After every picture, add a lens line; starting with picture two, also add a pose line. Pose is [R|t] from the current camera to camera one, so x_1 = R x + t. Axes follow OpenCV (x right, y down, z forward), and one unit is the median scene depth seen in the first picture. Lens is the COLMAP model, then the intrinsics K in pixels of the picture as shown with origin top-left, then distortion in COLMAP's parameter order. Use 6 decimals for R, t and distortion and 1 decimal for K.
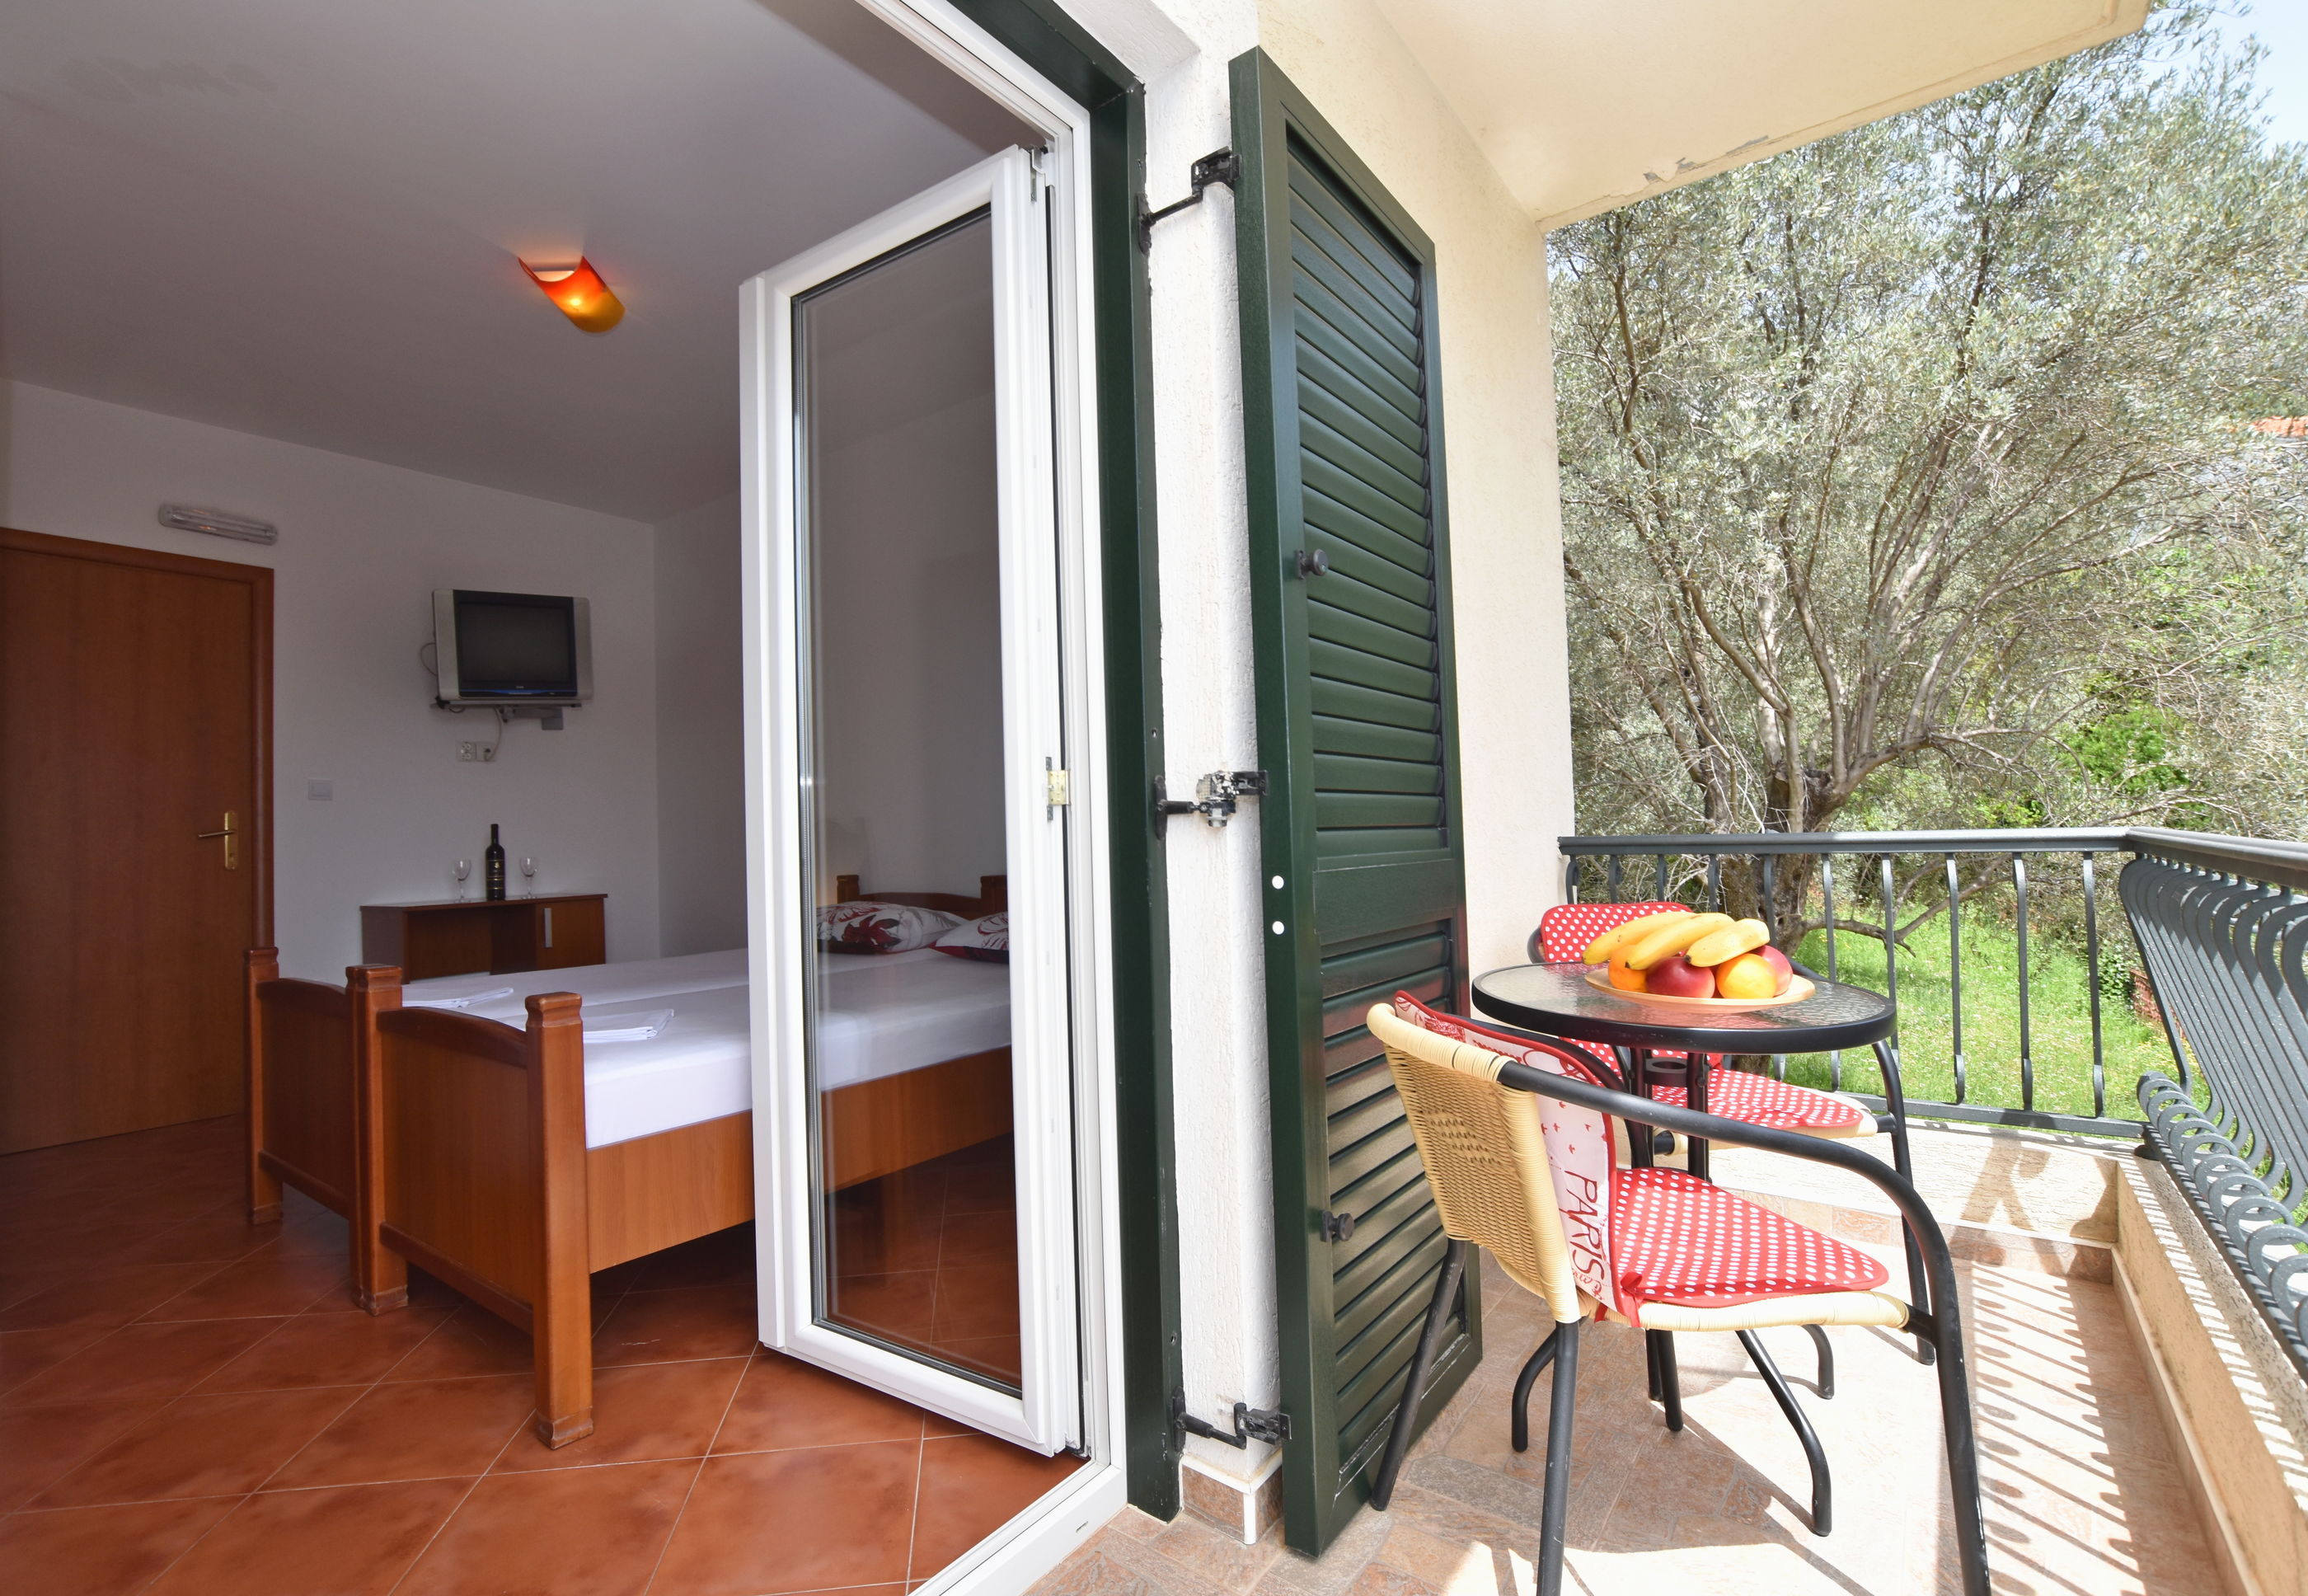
lens RADIAL K [[1113.2, 0, 1129.8], [0, 1113.2, 797.6], [0, 0, 1]] dist [-0.041403, 0.006528]
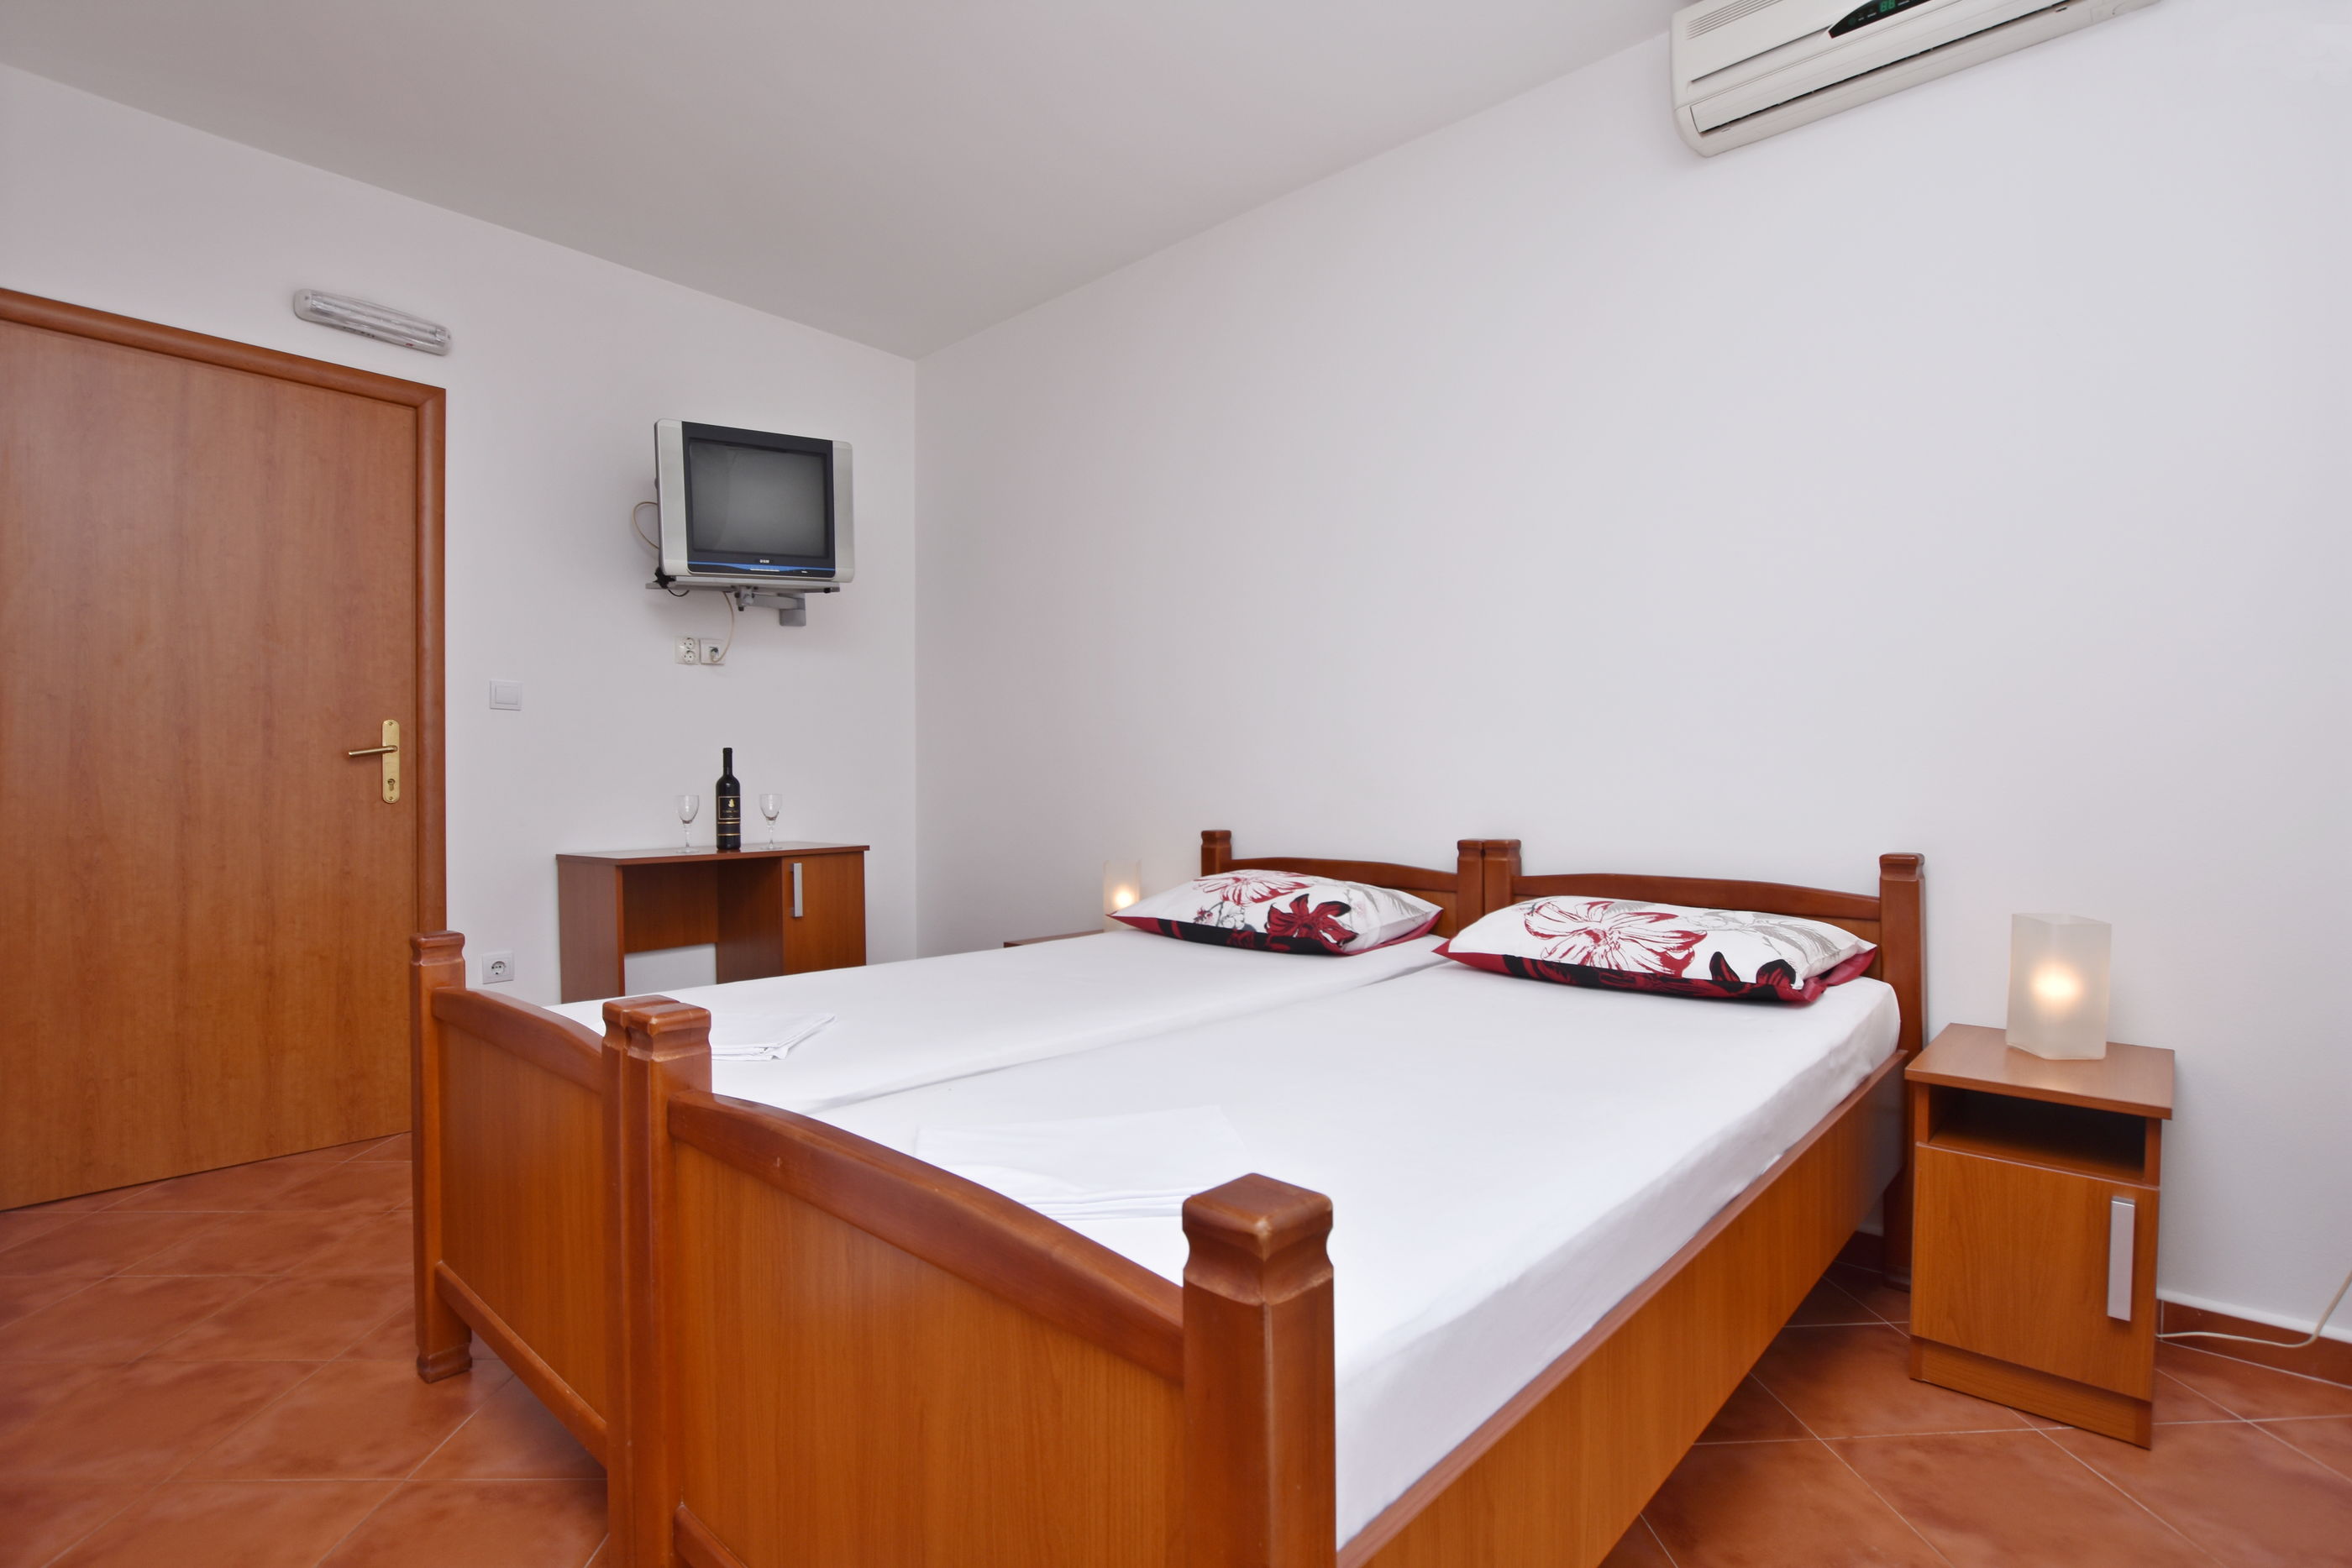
lens RADIAL K [[1131.1, 0, 1165.7], [0, 1131.1, 781.8], [0, 0, 1]] dist [-0.041555, 0.000063]
pose [[0.996782, 0.024936, -0.076188, -0.485054], [-0.022072, 0.999026, 0.038213, 0.024527], [0.077066, -0.036408, 0.996361, 0.575771]]
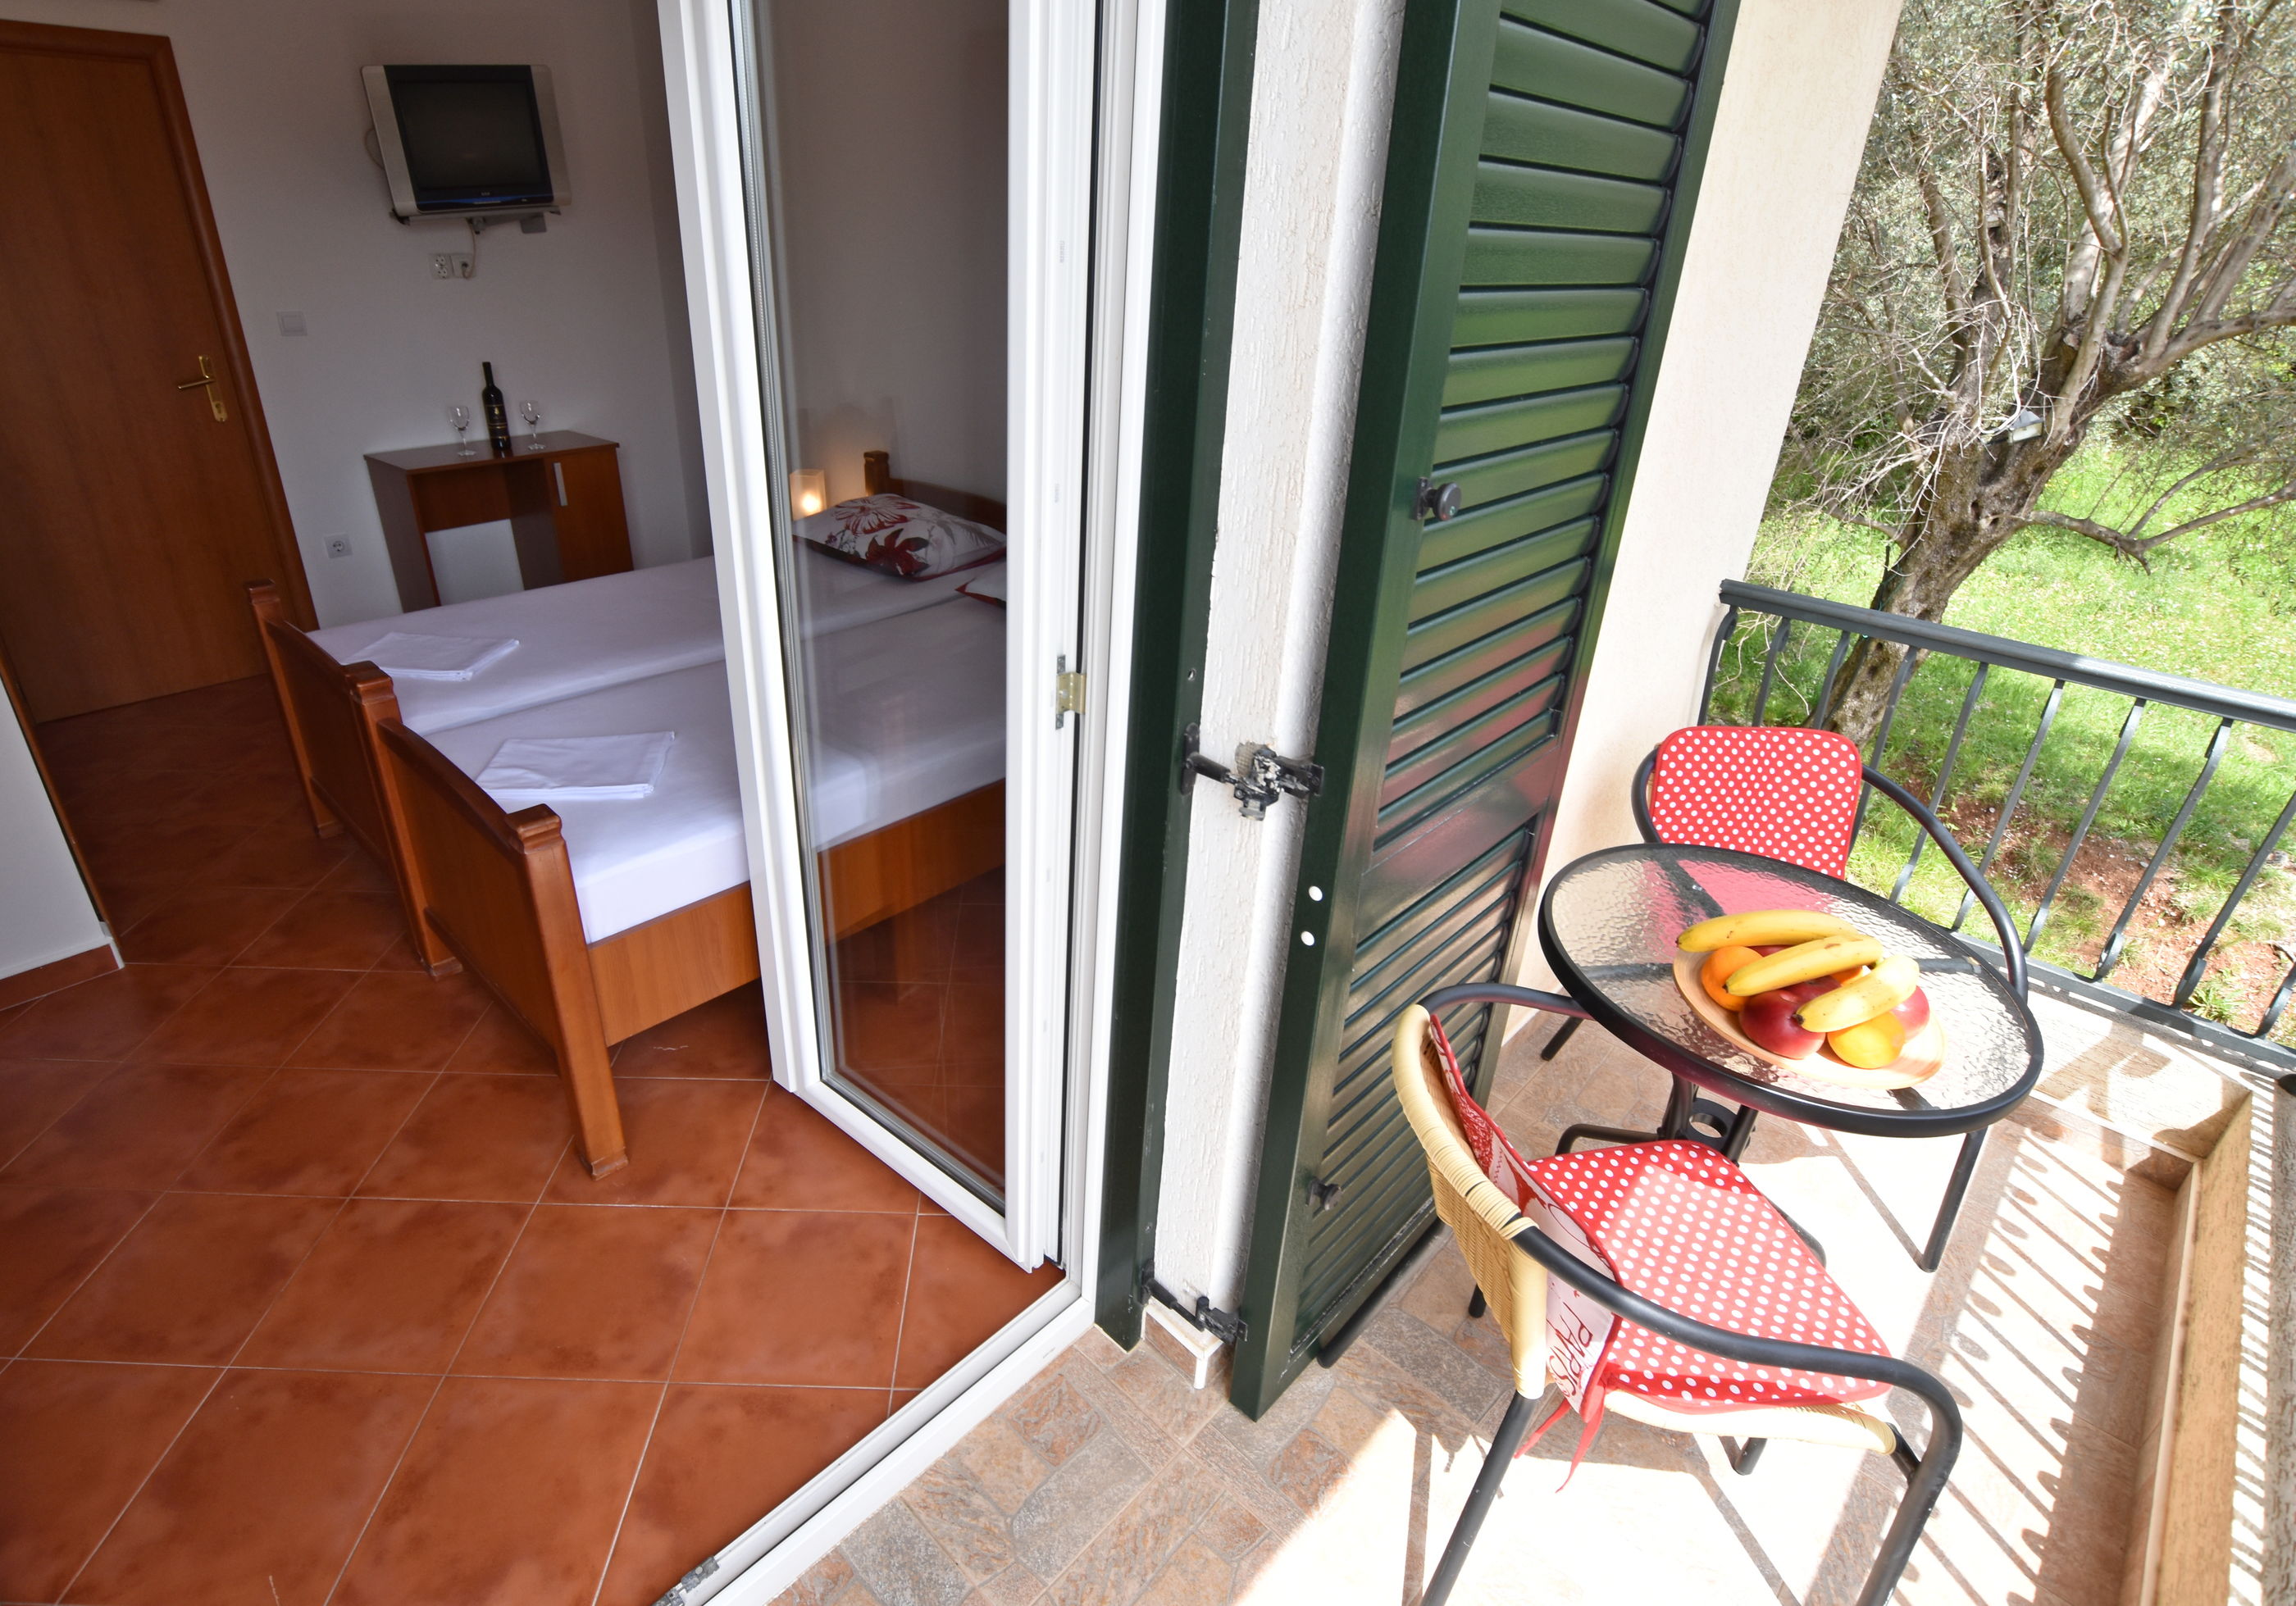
lens RADIAL K [[1172.6, 0, 1049.7], [0, 1172.6, 801.0], [0, 0, 1]] dist [-0.038026, 0.004408]
pose [[0.988723, 0.107405, -0.104359, 0.015465], [-0.043304, 0.872146, 0.487325, -0.304059], [0.143357, -0.477311, 0.866962, 0.186321]]
